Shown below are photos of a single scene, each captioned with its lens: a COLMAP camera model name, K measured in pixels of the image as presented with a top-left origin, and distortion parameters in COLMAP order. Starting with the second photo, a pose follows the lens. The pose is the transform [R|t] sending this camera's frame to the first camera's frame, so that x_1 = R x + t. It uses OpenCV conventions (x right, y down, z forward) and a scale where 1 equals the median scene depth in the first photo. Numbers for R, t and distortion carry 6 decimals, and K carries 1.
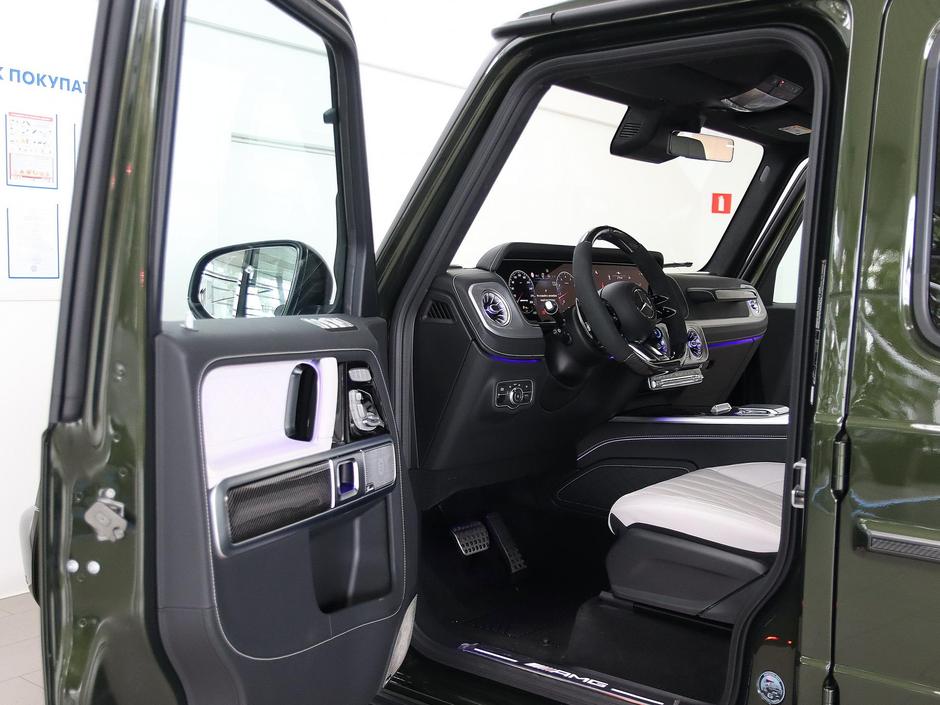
lens RADIAL K [[1031.3, 0, 469.7], [0, 1031.3, 349.5], [0, 0, 1]] dist [-0.038548, 0.000000]
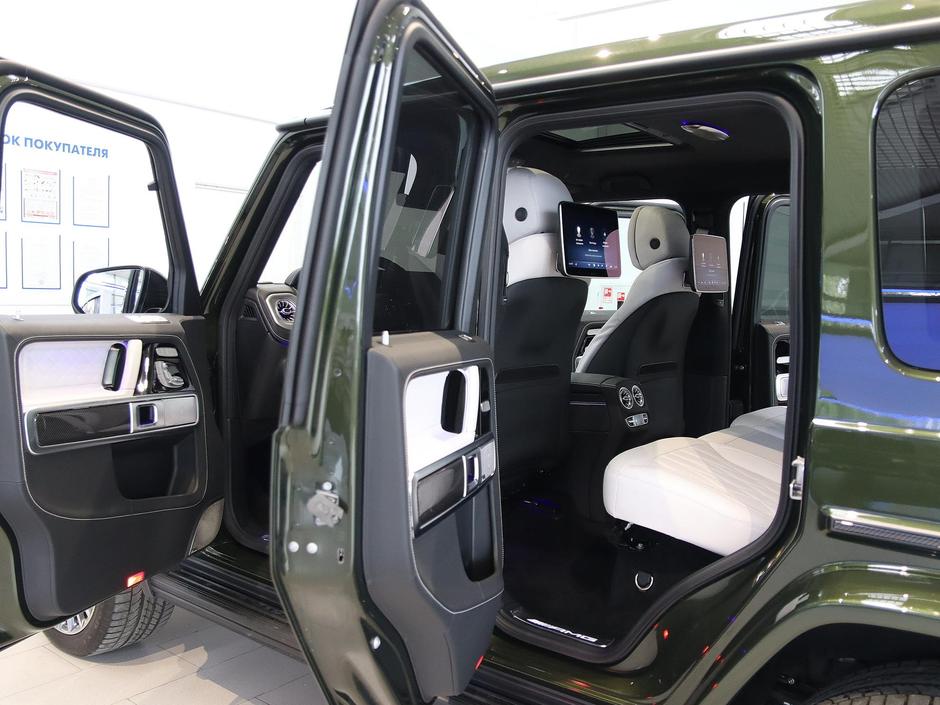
lens RADIAL K [[848.6, 0, 466.1], [0, 848.6, 351.6], [0, 0, 1]] dist [-0.099591, 0.036011]
pose [[0.999967, 0.008053, 0.000680, 0.267552], [-0.008055, 0.999965, 0.002039, 0.014076], [-0.000663, -0.002044, 0.999998, -0.208616]]
